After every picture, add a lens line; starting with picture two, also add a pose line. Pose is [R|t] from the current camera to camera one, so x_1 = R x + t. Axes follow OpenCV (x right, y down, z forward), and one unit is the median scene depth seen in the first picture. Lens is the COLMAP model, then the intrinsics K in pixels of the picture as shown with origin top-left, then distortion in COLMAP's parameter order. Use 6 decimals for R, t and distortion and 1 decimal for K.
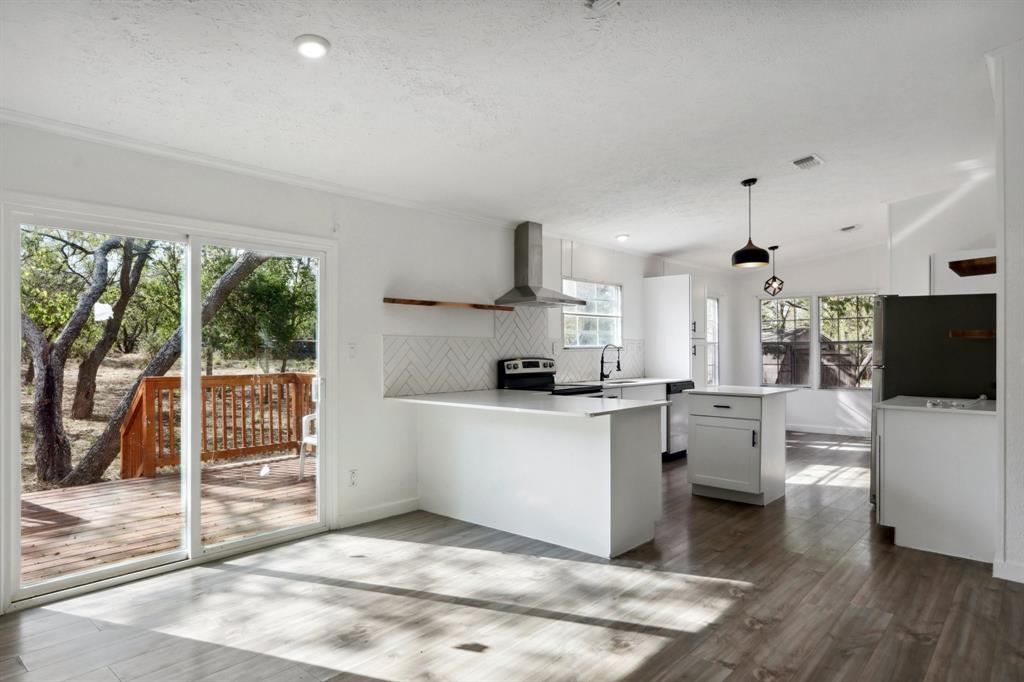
lens RADIAL K [[595.7, 0, 506.8], [0, 595.7, 344.1], [0, 0, 1]] dist [-0.035240, 0.000485]
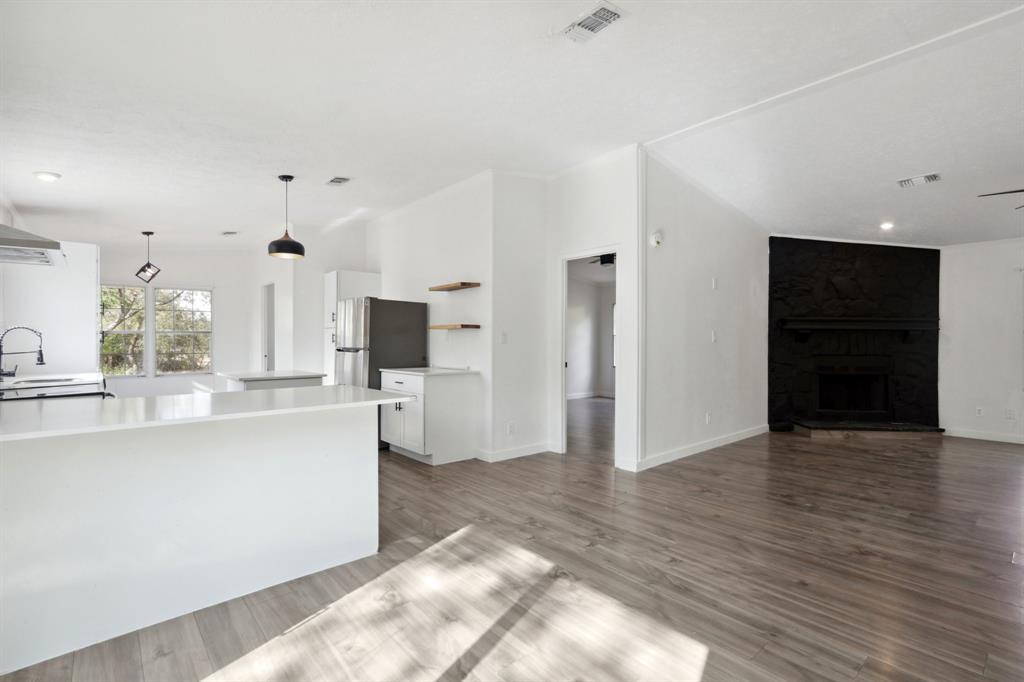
lens RADIAL K [[472.1, 0, 502.6], [0, 472.1, 345.1], [0, 0, 1]] dist [-0.000945, -0.000241]
pose [[0.118446, -0.004677, 0.992950, -0.342746], [-0.007813, 0.999954, 0.005642, 0.016569], [-0.992930, -0.008426, 0.118403, 0.449849]]
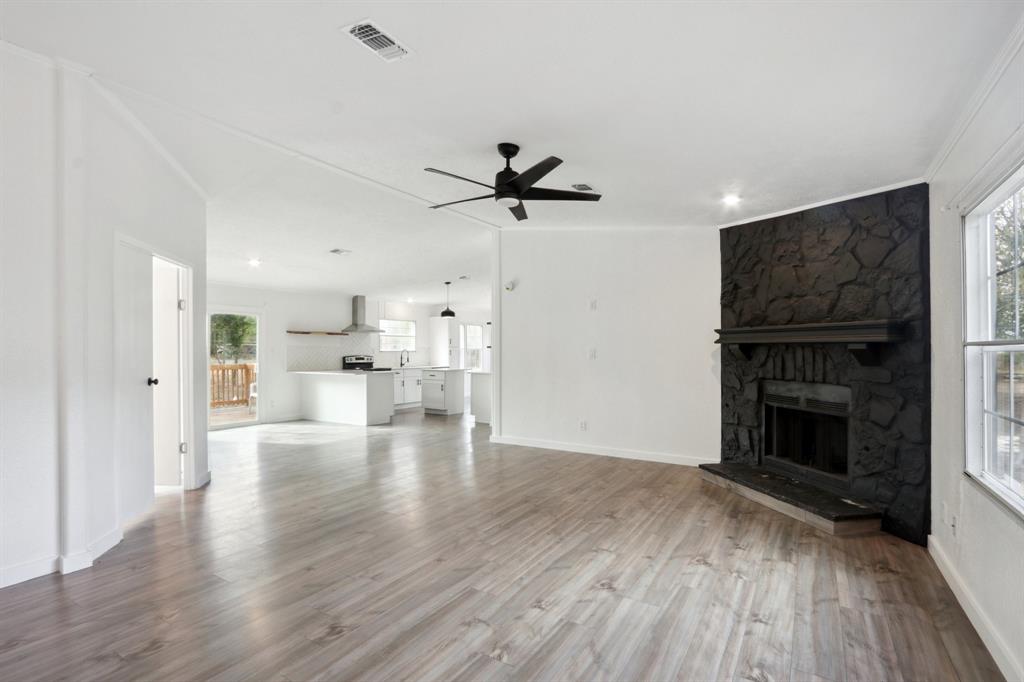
lens RADIAL K [[472.1, 0, 493.0], [0, 472.1, 343.7], [0, 0, 1]] dist [-0.000945, -0.000241]
pose [[0.988013, 0.005978, 0.154256, 0.261922], [-0.004773, 0.999955, -0.008177, -0.009933], [-0.154298, 0.007343, 0.987997, -0.830783]]
